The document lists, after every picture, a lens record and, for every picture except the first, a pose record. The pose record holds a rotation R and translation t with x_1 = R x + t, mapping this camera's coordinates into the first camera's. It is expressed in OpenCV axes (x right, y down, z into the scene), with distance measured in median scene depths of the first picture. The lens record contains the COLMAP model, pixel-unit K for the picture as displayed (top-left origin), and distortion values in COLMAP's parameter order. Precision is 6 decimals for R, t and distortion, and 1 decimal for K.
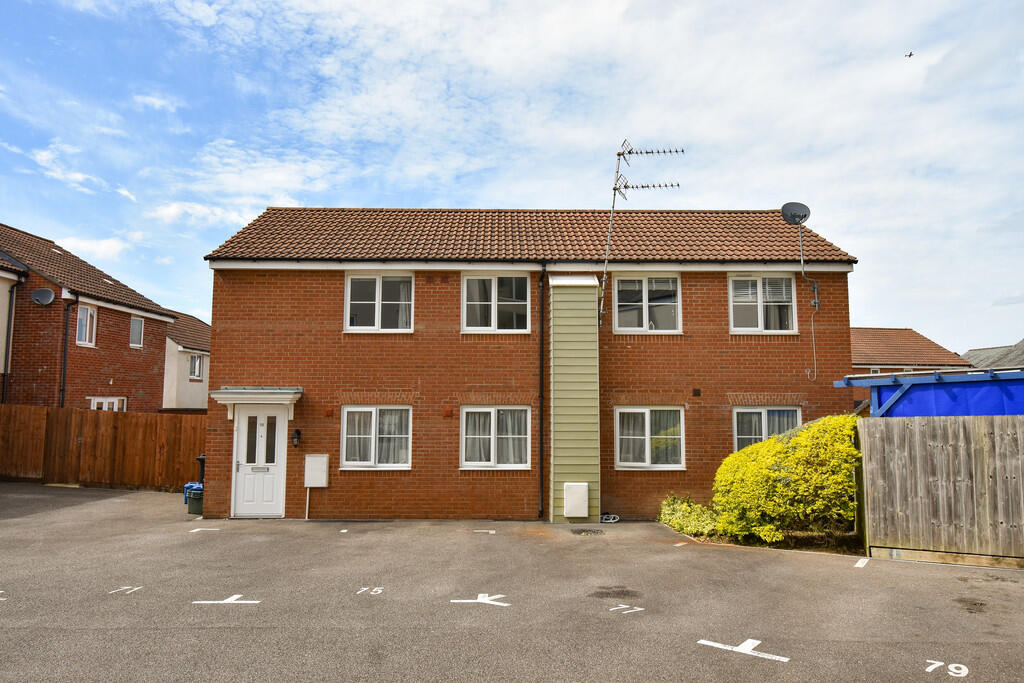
lens RADIAL K [[665.2, 0, 512.4], [0, 665.2, 340.9], [0, 0, 1]] dist [-0.004298, 0.000963]
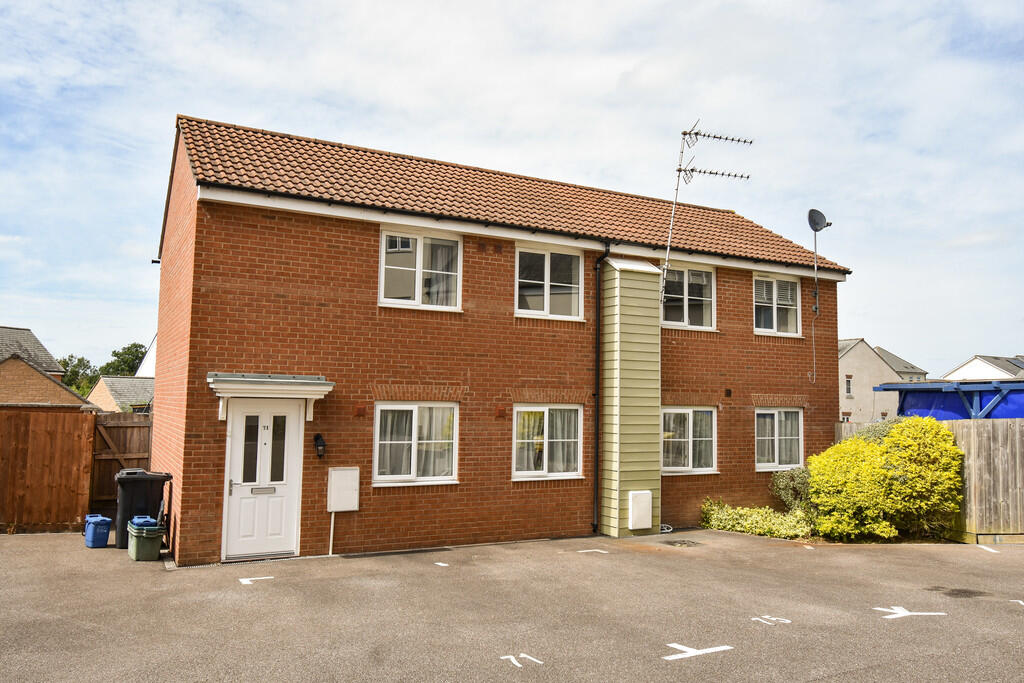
lens RADIAL K [[777.2, 0, 511.8], [0, 777.2, 341.9], [0, 0, 1]] dist [-0.010141, -0.002697]
pose [[0.886661, 0.047397, 0.459985, -0.526374], [-0.055612, 0.998443, 0.004318, 0.016330], [-0.459064, -0.029409, 0.887916, 0.145234]]
